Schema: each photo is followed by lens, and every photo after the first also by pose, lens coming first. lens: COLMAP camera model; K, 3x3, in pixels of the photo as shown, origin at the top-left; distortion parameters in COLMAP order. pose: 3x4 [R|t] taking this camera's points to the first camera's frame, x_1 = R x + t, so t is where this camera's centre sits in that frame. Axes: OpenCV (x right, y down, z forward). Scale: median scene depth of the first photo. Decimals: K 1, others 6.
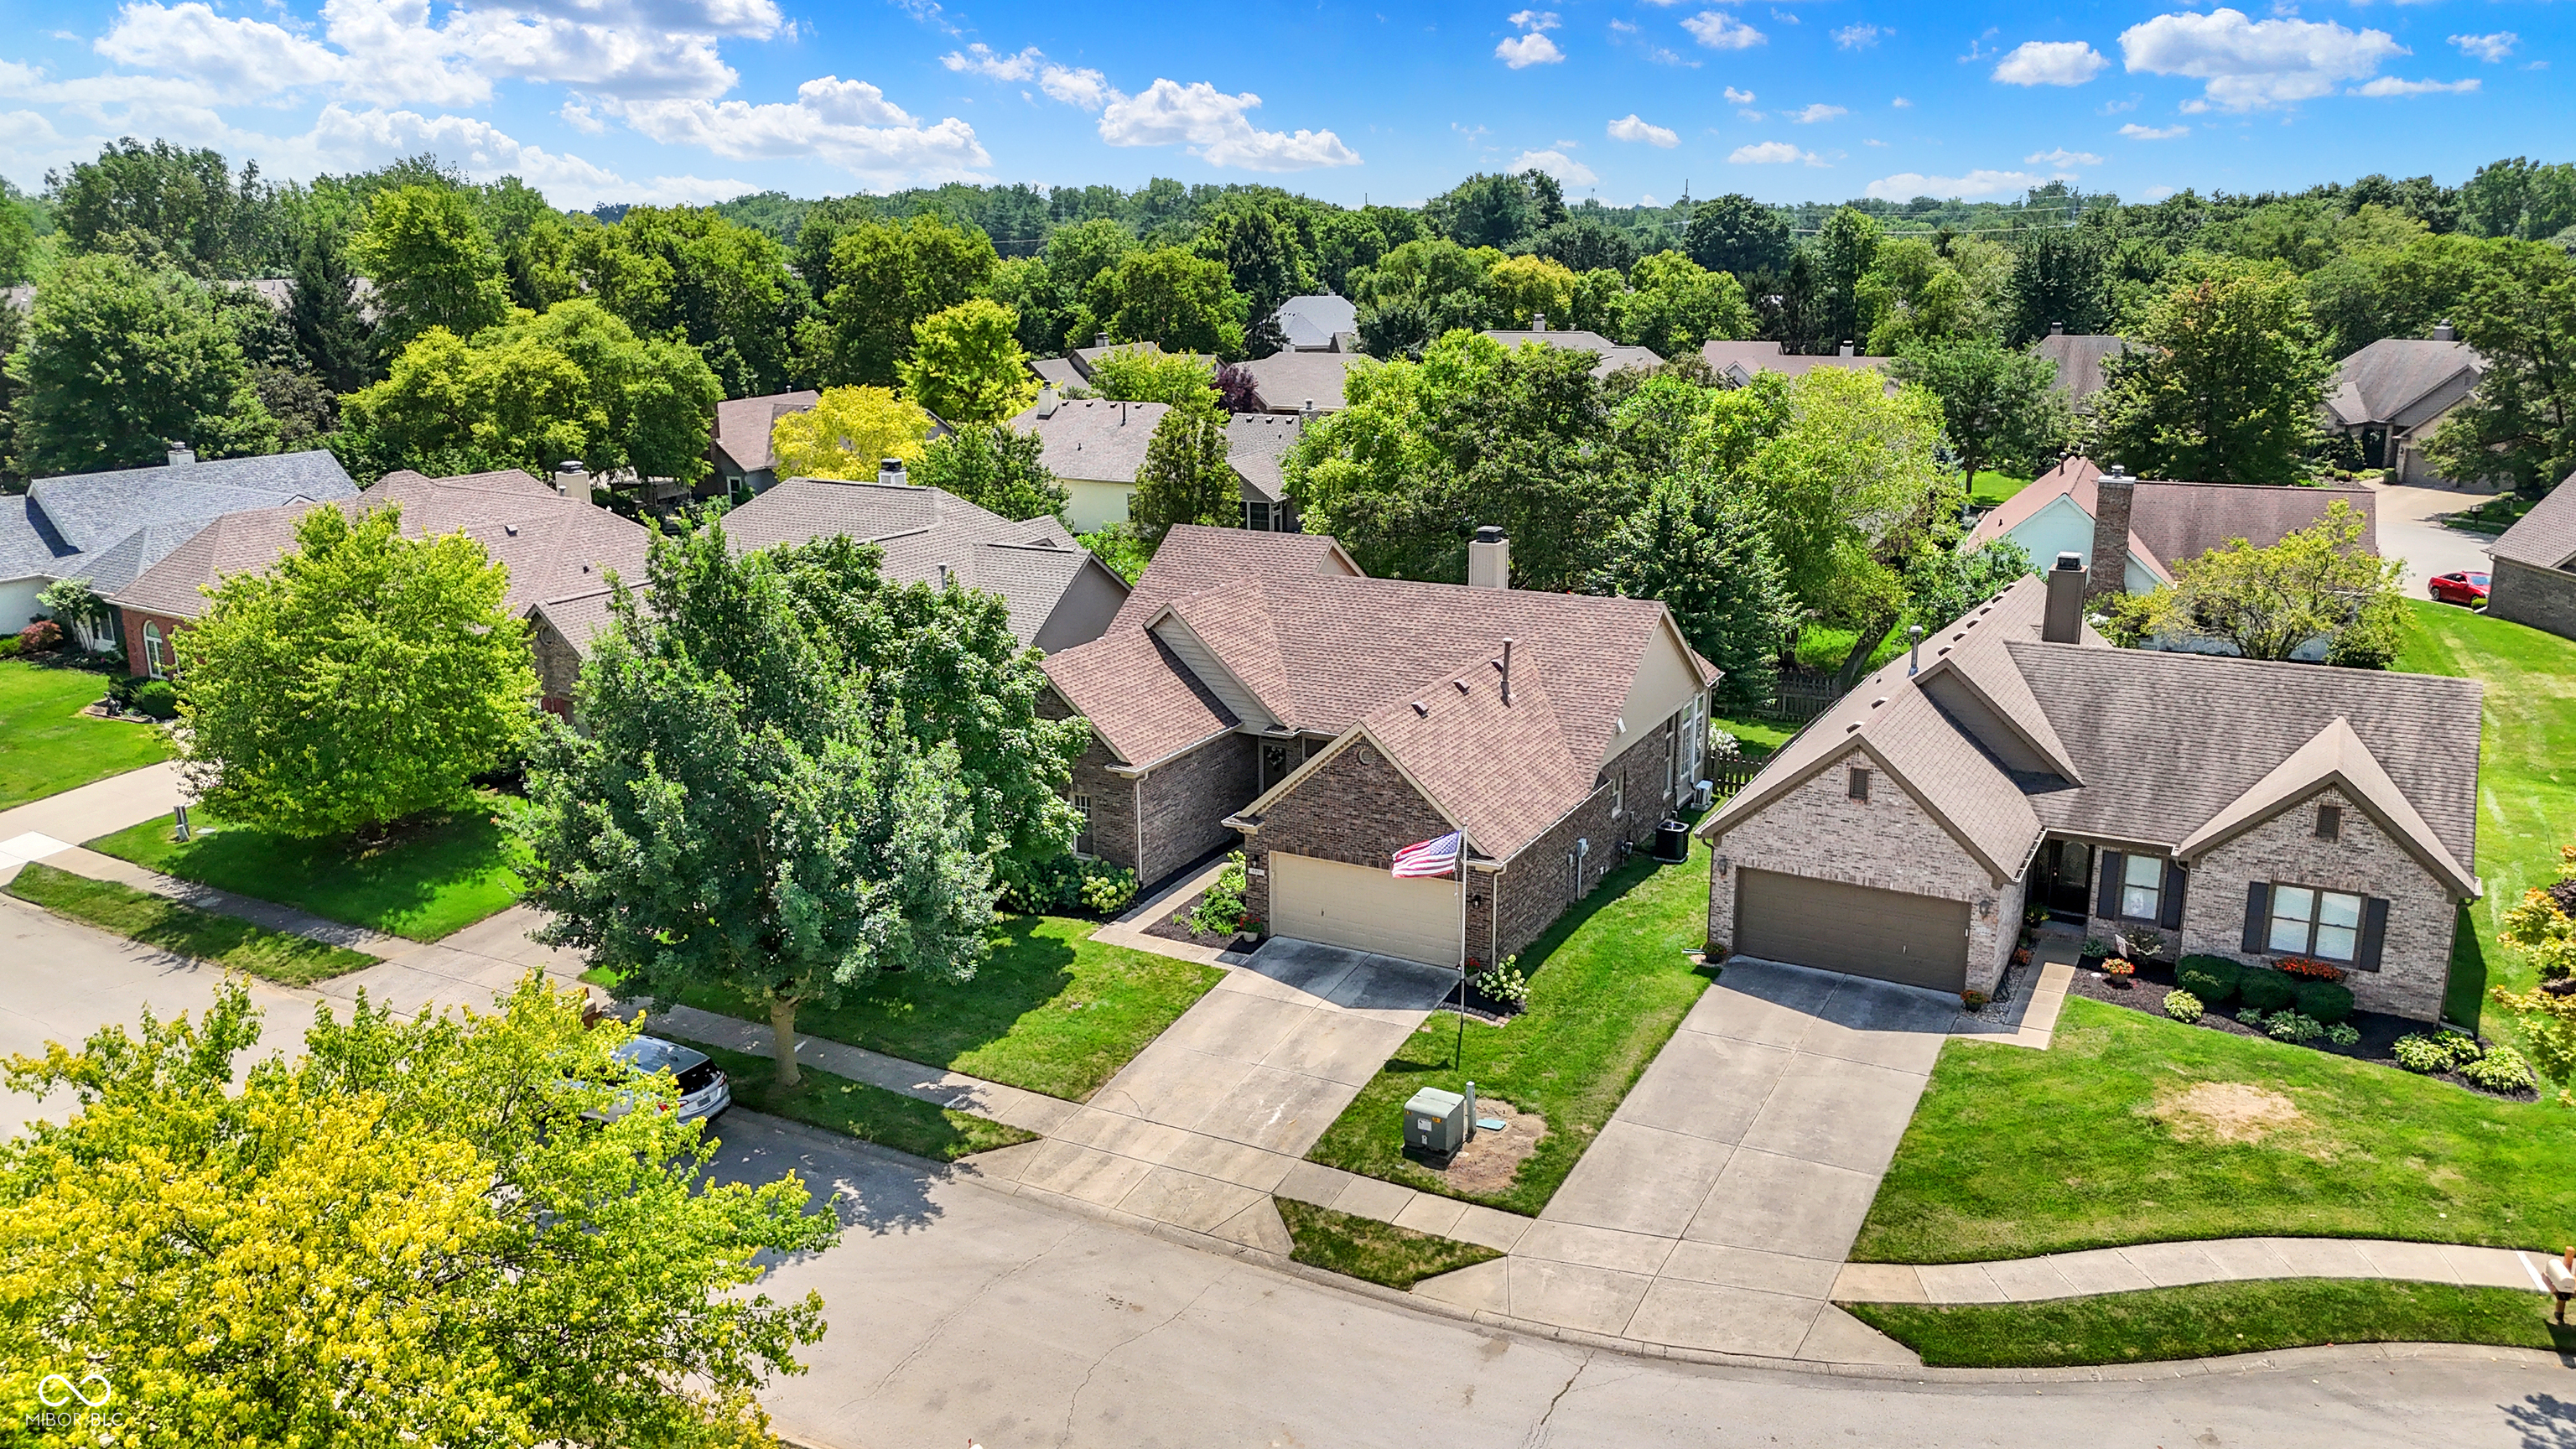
lens RADIAL K [[1917.1, 0, 1281.5], [0, 1917.1, 724.0], [0, 0, 1]] dist [0.044708, -0.026824]
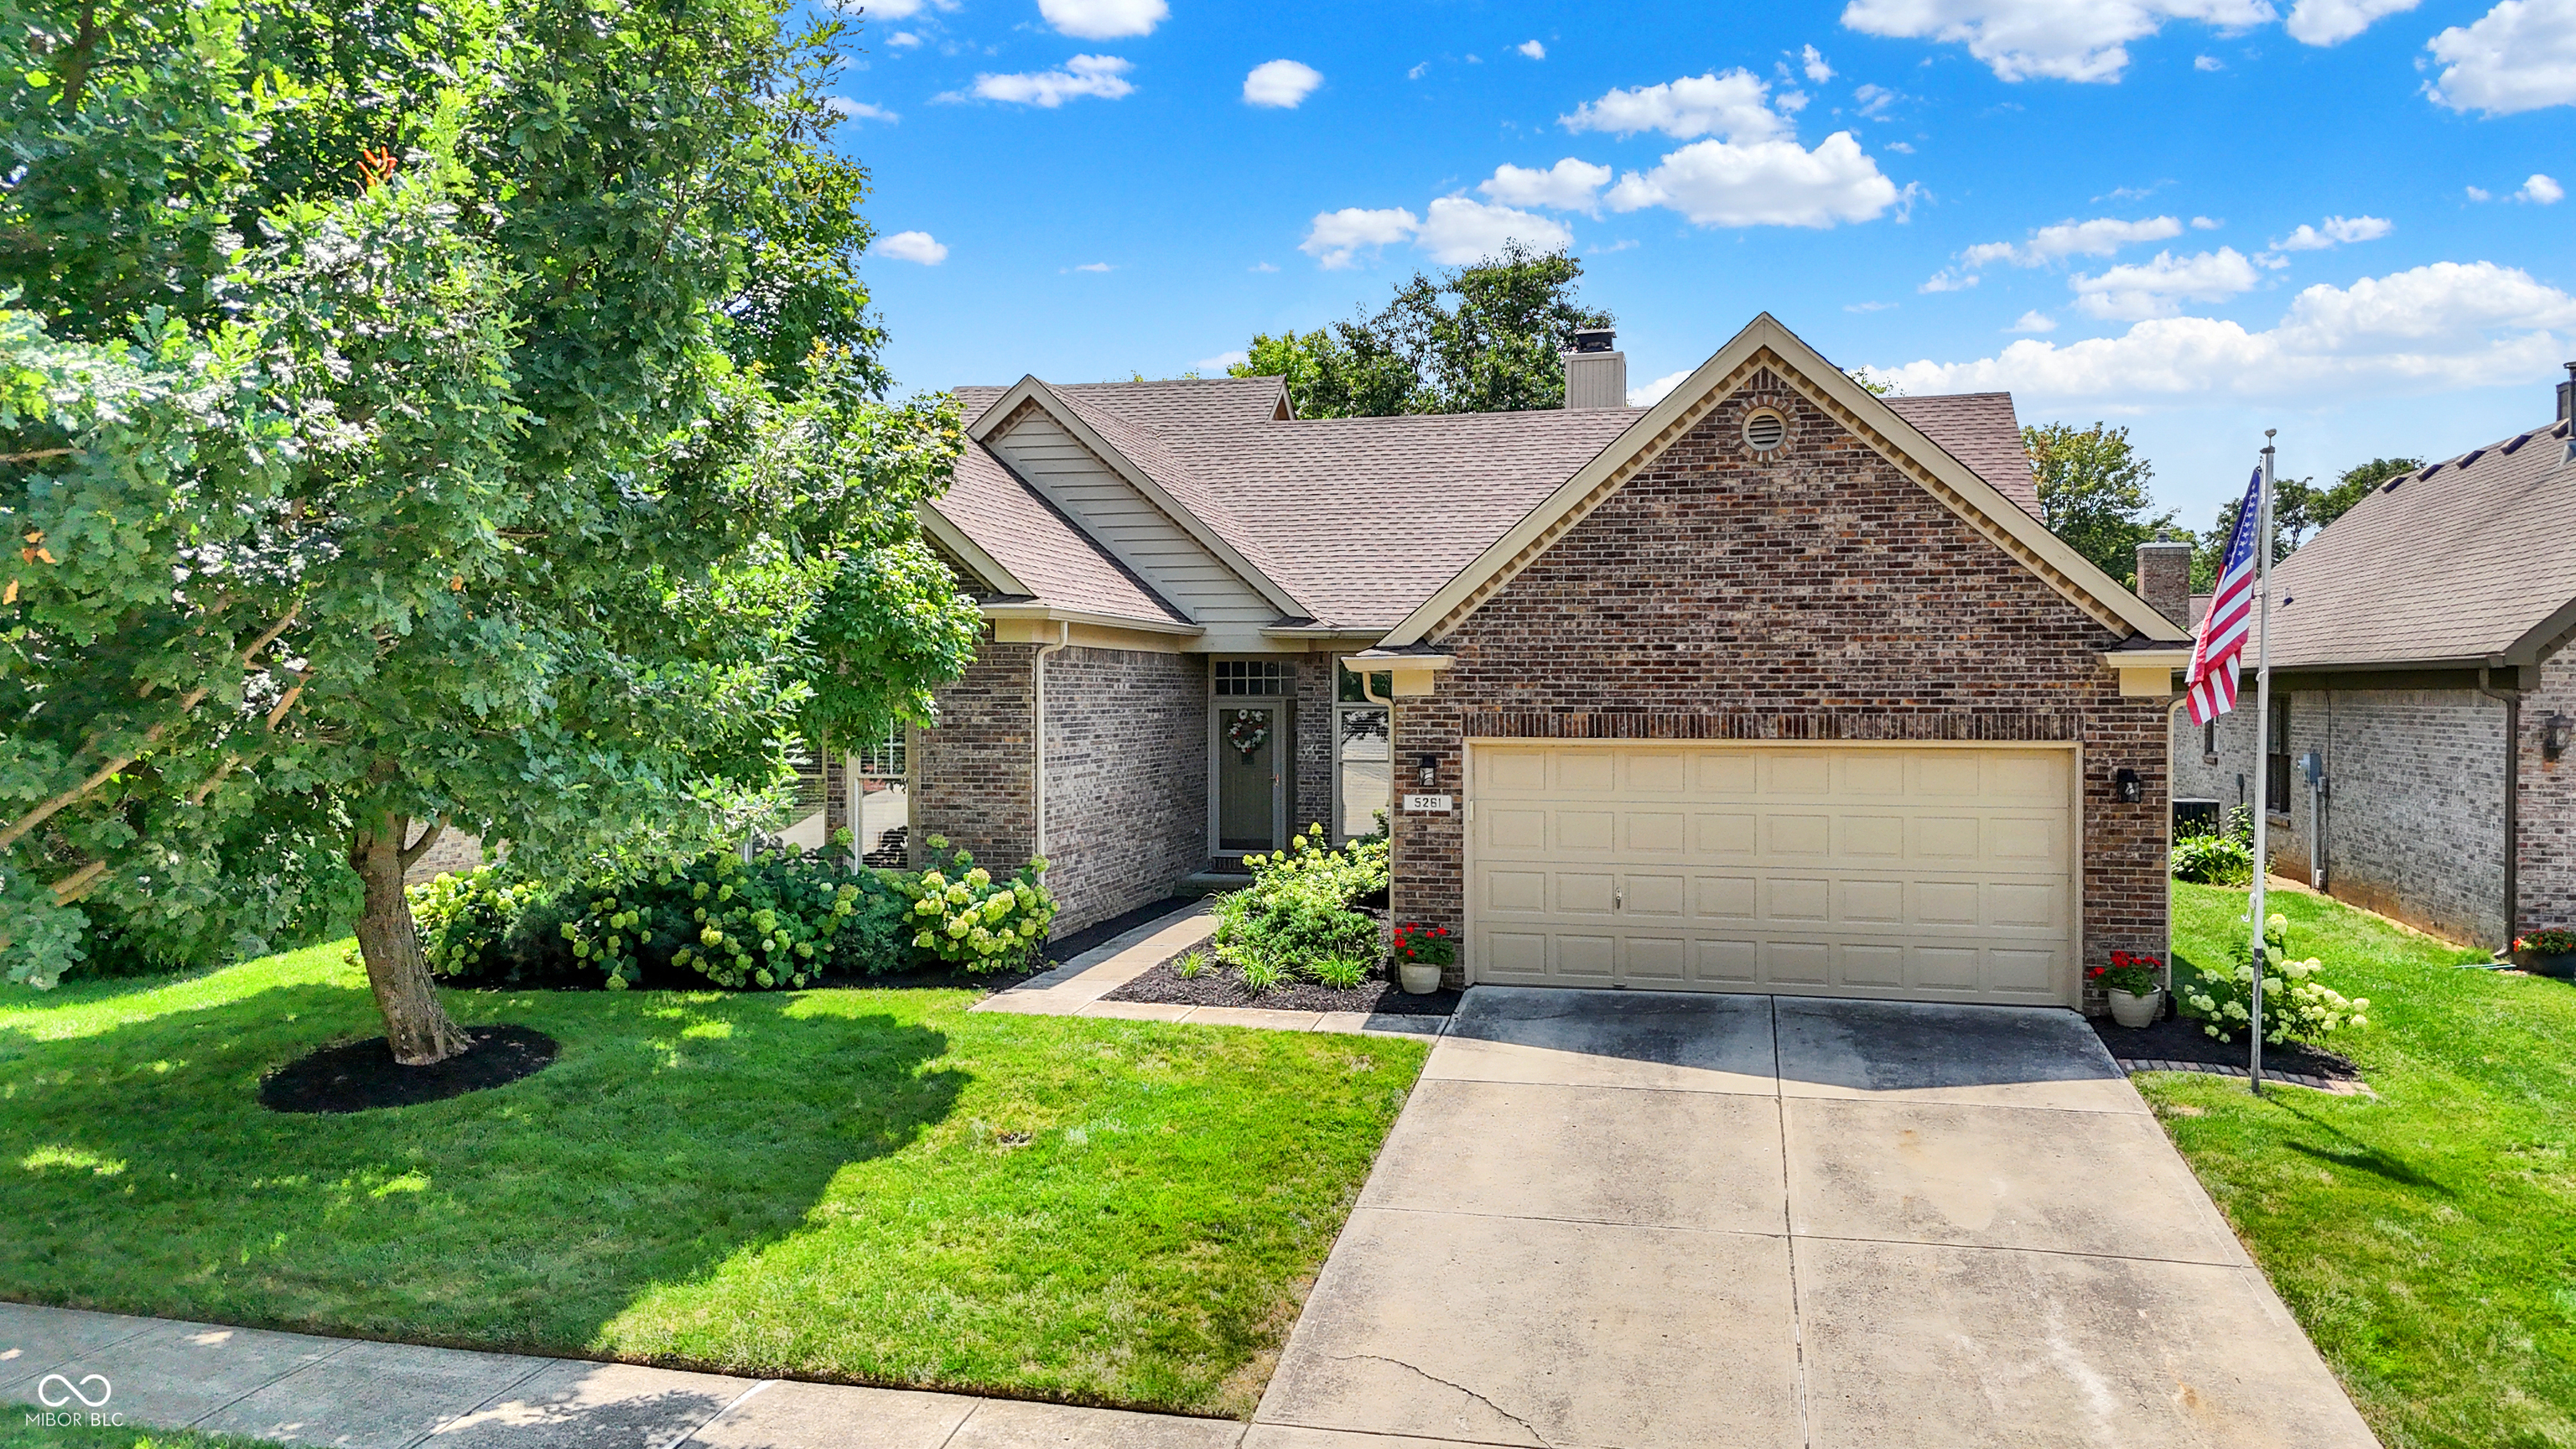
lens RADIAL K [[1917.1, 0, 1273.4], [0, 1917.1, 735.1], [0, 0, 1]] dist [0.044708, -0.026824]
pose [[0.966578, 0.003107, 0.256354, -0.142358], [0.057743, 0.971596, -0.229492, 0.153347], [-0.249786, 0.236624, 0.938944, 0.680838]]
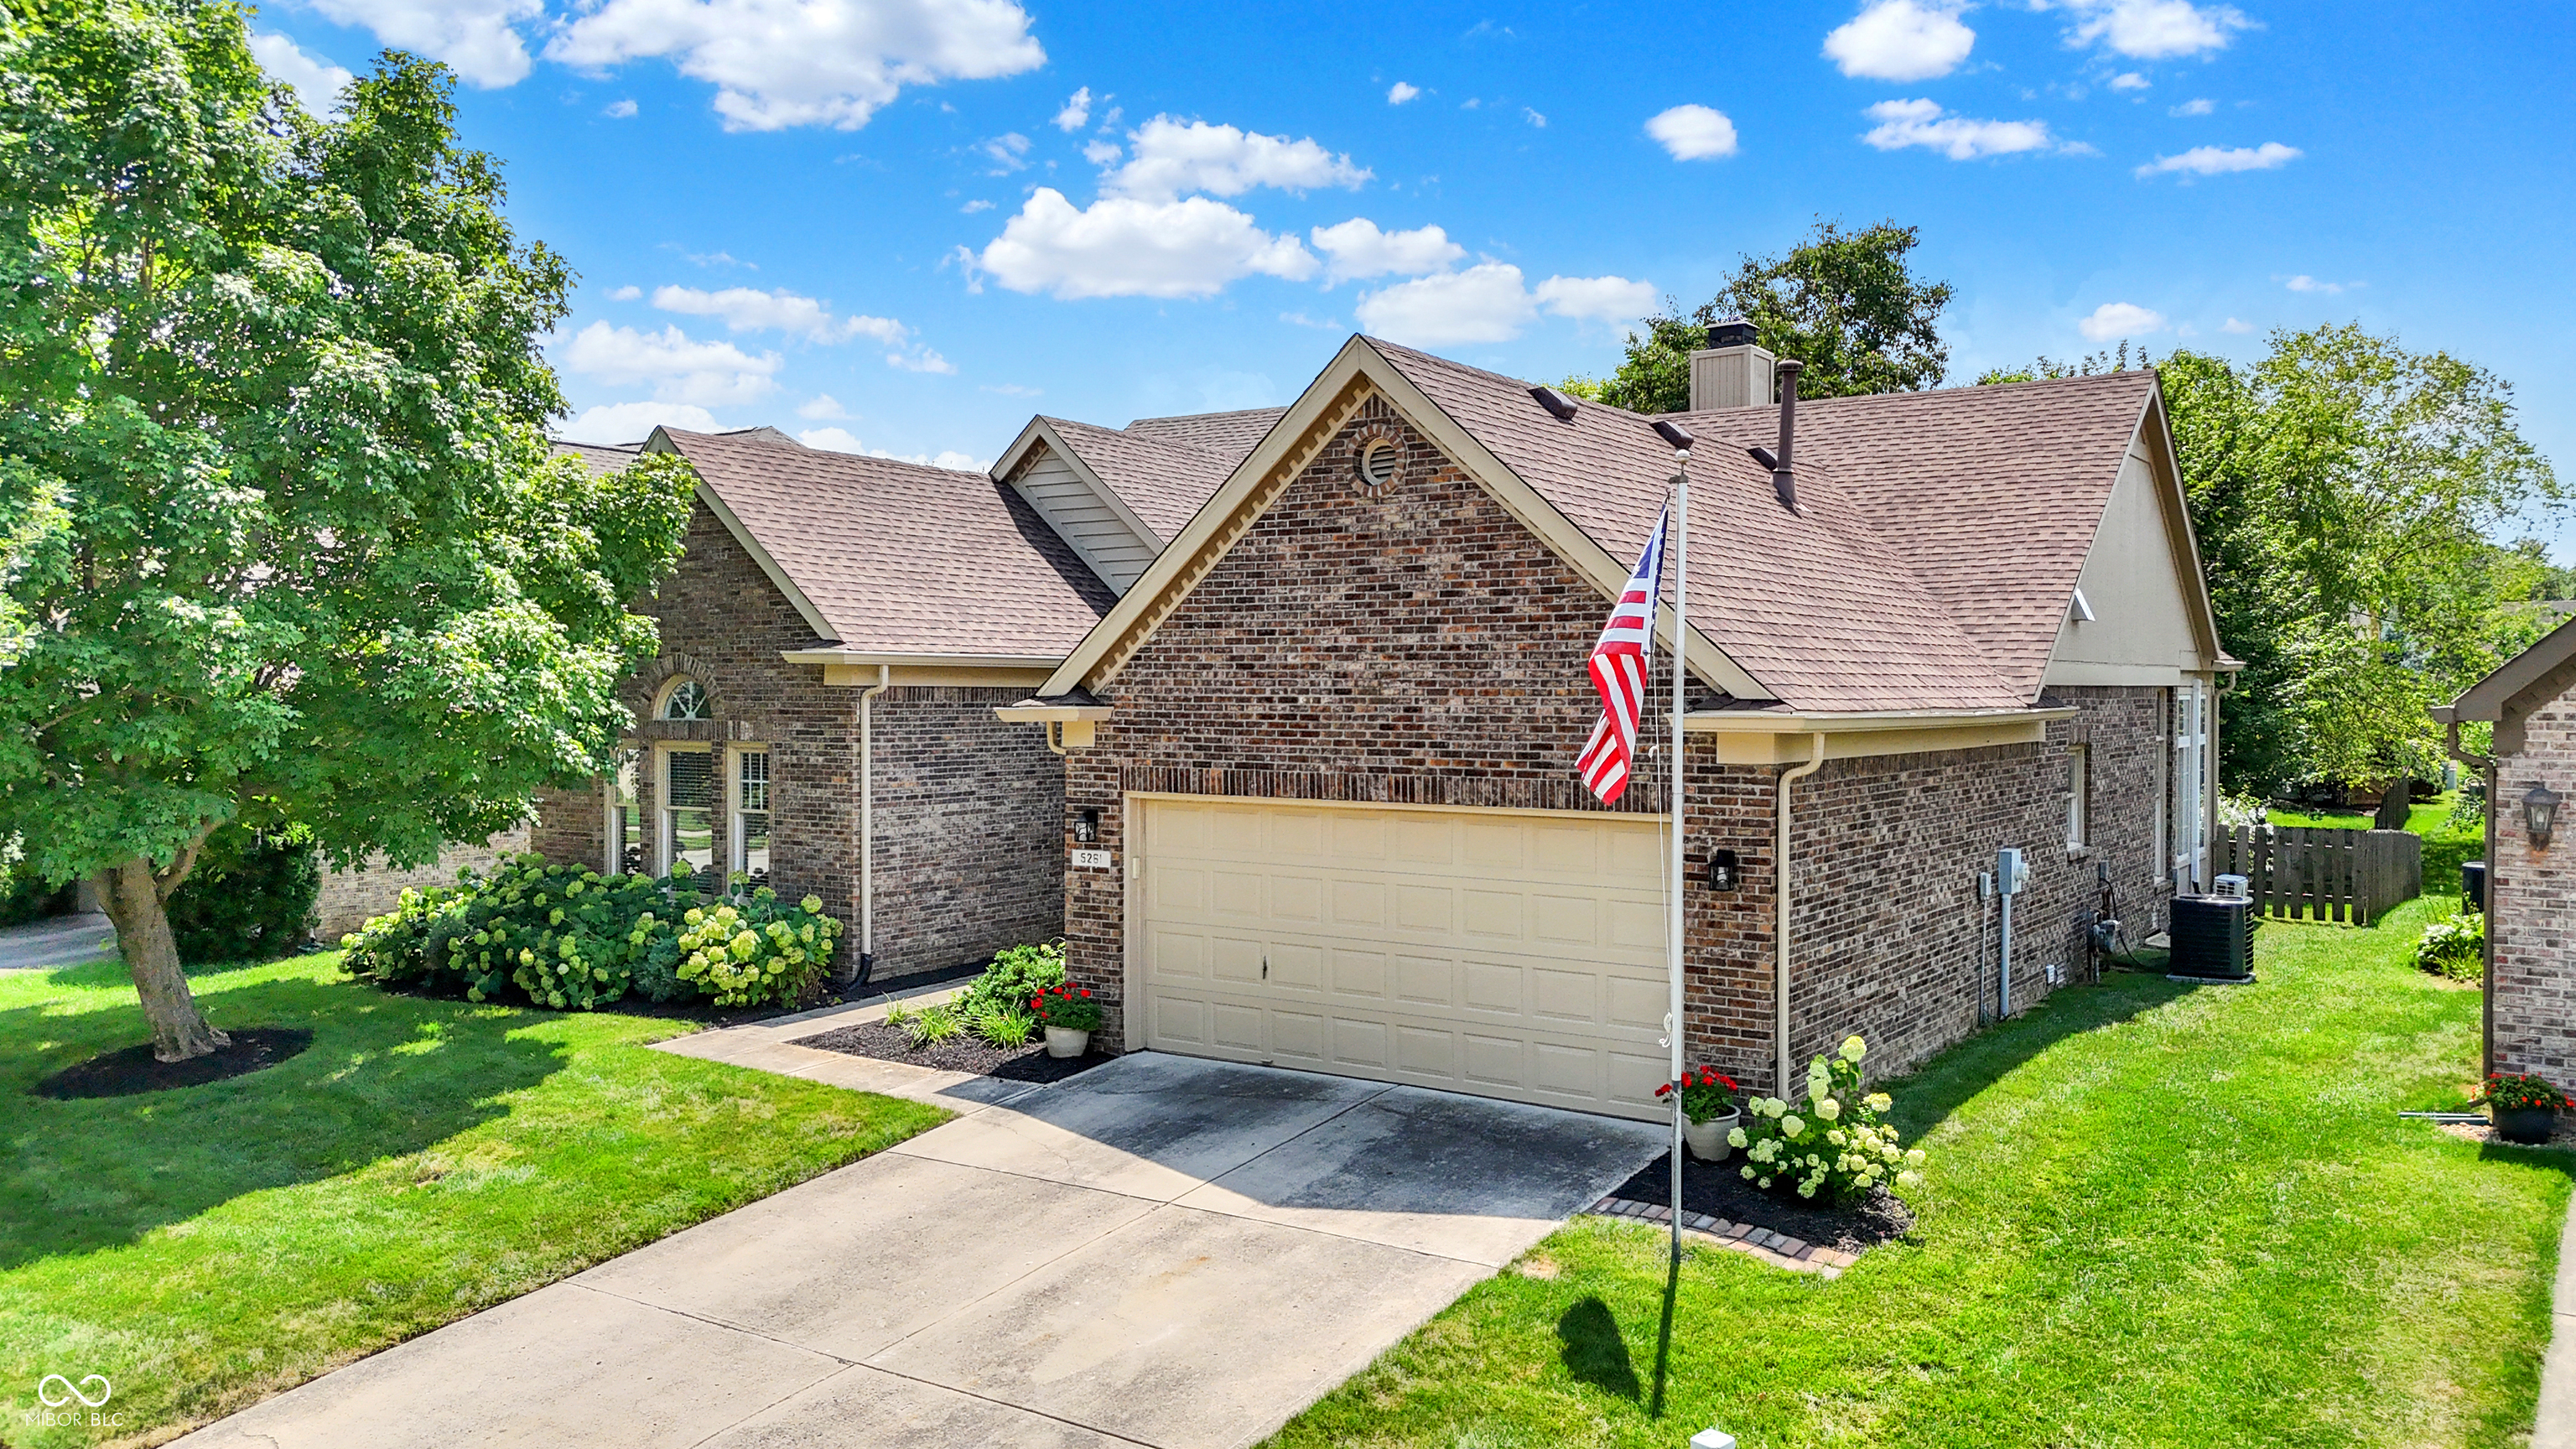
lens RADIAL K [[1917.1, 0, 1283.8], [0, 1917.1, 704.7], [0, 0, 1]] dist [0.044708, -0.026824]
pose [[0.993348, 0.011212, -0.114606, 0.065866], [-0.039321, 0.968454, -0.246070, 0.141139], [0.108232, 0.248940, 0.962452, 0.676763]]
